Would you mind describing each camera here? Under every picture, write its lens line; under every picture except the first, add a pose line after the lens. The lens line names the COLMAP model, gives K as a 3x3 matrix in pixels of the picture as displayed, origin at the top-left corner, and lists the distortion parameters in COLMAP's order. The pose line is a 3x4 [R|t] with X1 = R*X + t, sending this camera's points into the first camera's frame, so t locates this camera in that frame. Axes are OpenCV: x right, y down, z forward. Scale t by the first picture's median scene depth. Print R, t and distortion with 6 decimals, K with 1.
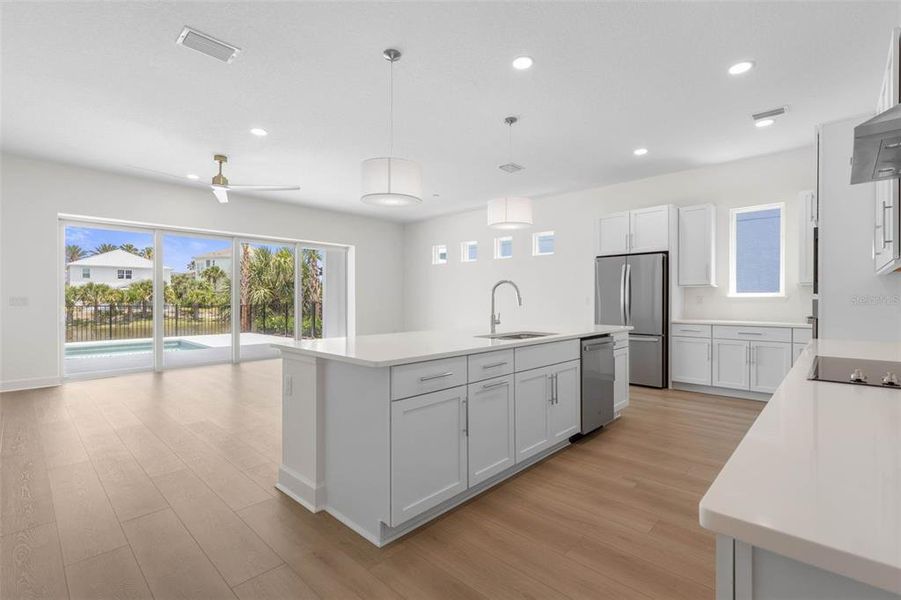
lens RADIAL K [[402.4, 0, 453.0], [0, 402.4, 299.3], [0, 0, 1]] dist [0.010458, -0.003250]
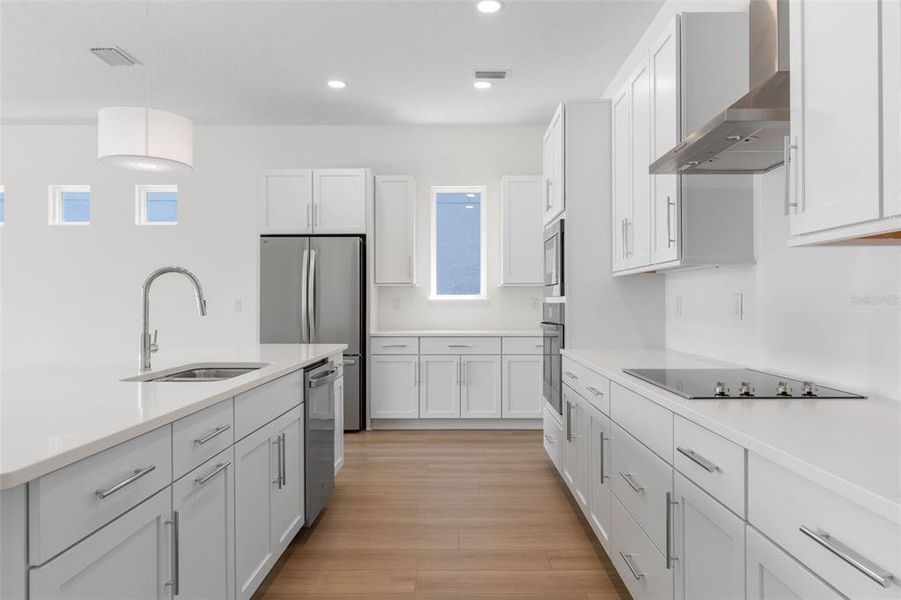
lens RADIAL K [[622.9, 0, 450.8], [0, 622.9, 298.3], [0, 0, 1]] dist [0.005237, -0.002296]
pose [[0.732965, 0.002638, 0.680261, -0.128443], [0.002732, 0.999973, -0.006821, -0.000692], [-0.680261, 0.006858, 0.732938, 0.137785]]
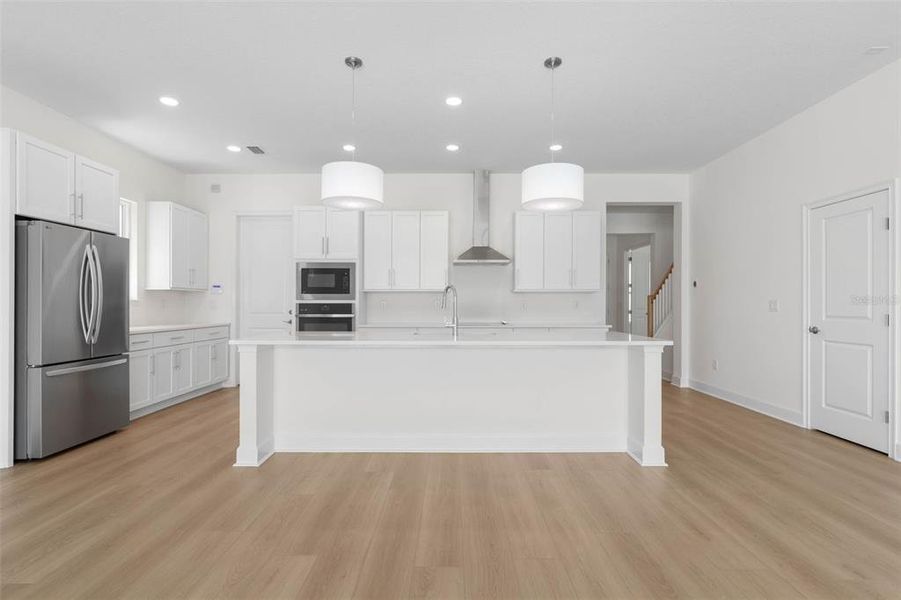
lens RADIAL K [[440.6, 0, 452.7], [0, 440.6, 300.9], [0, 0, 1]] dist [0.000533, -0.000332]
pose [[-0.693096, -0.001821, 0.720843, -0.583906], [-0.003829, 0.999992, -0.001155, -0.007314], [-0.720835, -0.003560, -0.693098, 1.485375]]
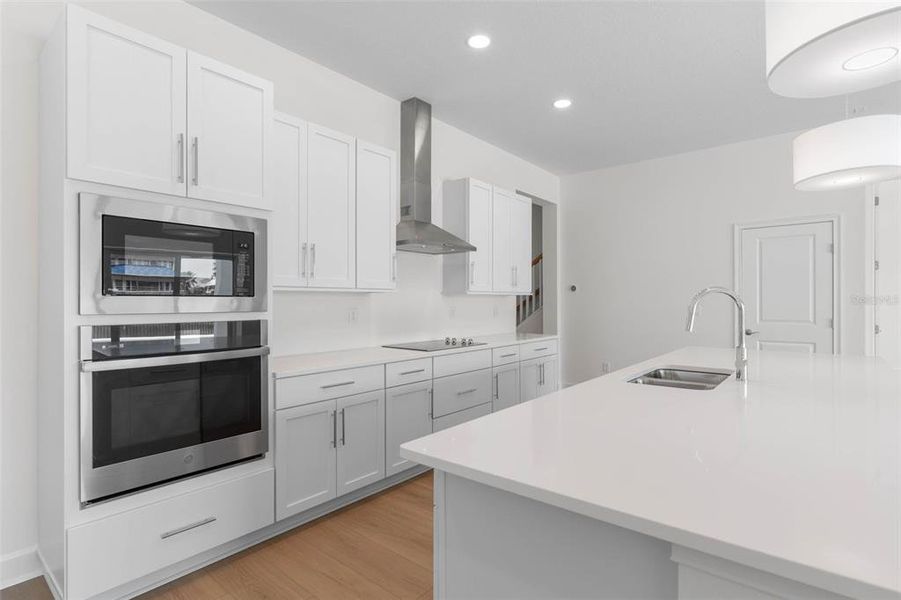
lens RADIAL K [[440.6, 0, 456.7], [0, 440.6, 300.6], [0, 0, 1]] dist [0.000533, -0.000332]
pose [[-0.997359, -0.003842, -0.072531, 0.451924], [-0.003847, 0.999993, -0.000082, -0.026171], [0.072531, 0.000197, -0.997366, 1.316954]]
